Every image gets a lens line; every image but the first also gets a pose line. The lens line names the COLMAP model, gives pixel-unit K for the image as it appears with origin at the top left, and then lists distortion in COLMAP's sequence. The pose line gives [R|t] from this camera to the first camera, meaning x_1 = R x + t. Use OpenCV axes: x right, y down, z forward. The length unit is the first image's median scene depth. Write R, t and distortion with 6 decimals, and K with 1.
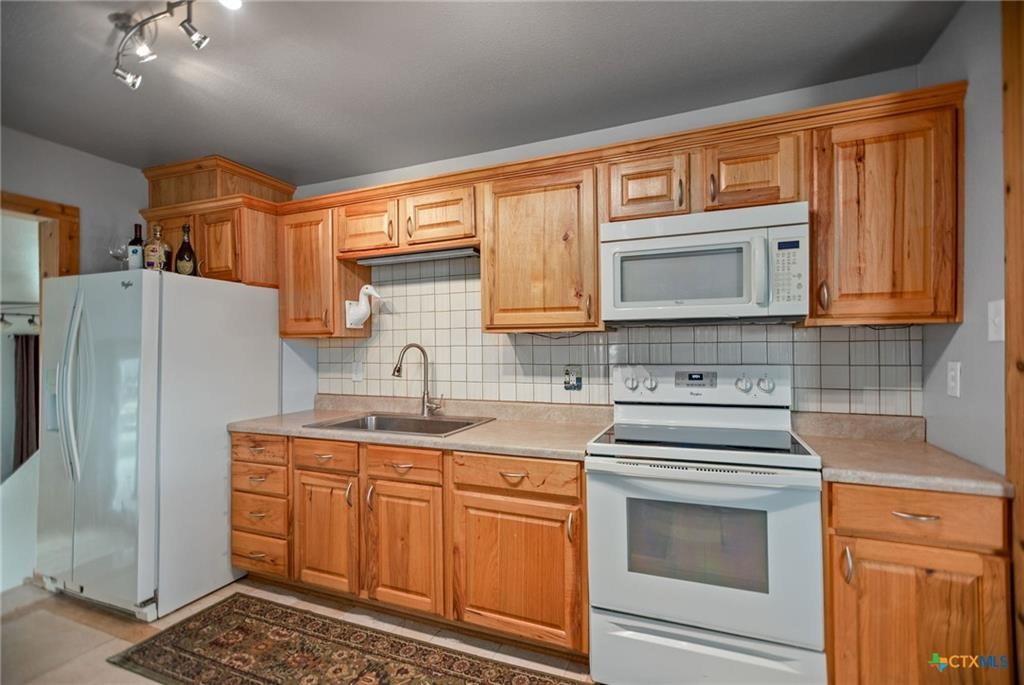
lens RADIAL K [[466.1, 0, 513.9], [0, 466.1, 347.6], [0, 0, 1]] dist [0.003962, 0.001405]
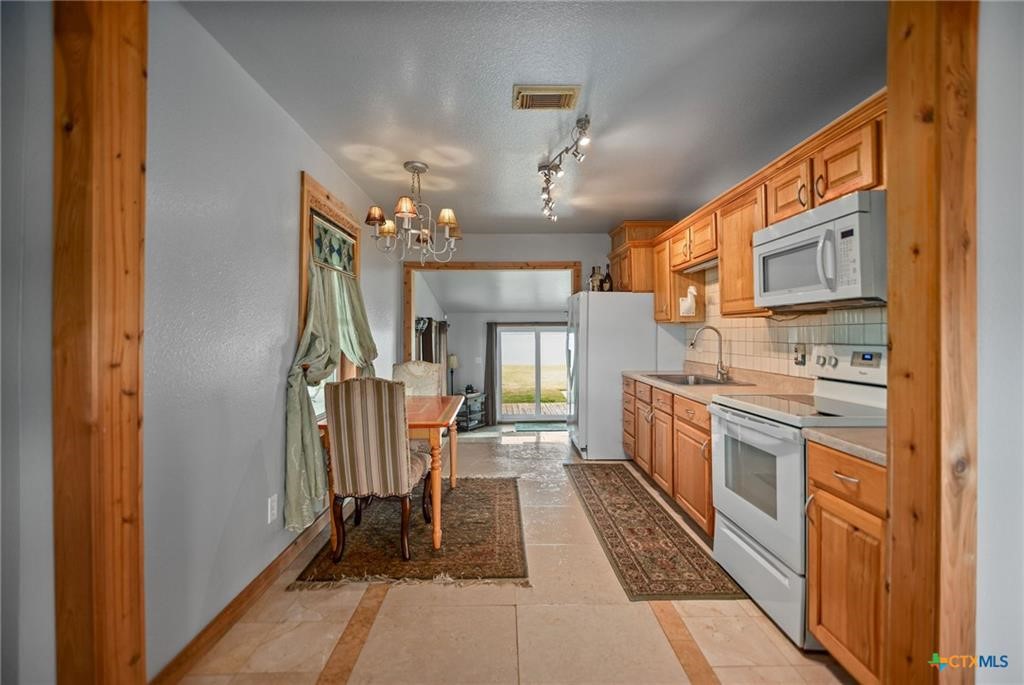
lens RADIAL K [[466.1, 0, 509.5], [0, 466.1, 338.6], [0, 0, 1]] dist [0.003962, 0.001405]
pose [[0.389738, 0.018329, -0.920743, 1.017167], [-0.000903, 0.999809, 0.019521, 0.003452], [0.920925, -0.006777, 0.389681, -0.120052]]
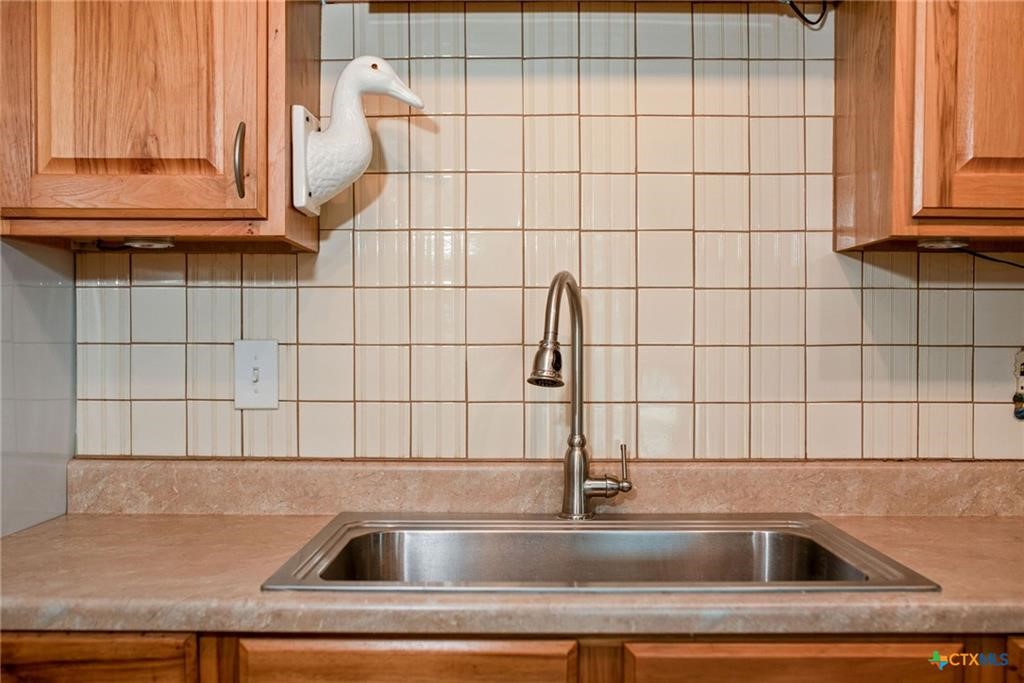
lens RADIAL K [[1028.4, 0, 515.8], [0, 1028.4, 346.5], [0, 0, 1]] dist [-0.072717, 0.000000]
pose [[0.925893, 0.009226, 0.377674, -0.577651], [-0.010249, 0.999947, 0.000698, 0.045540], [-0.377647, -0.004516, 0.925938, 0.506316]]
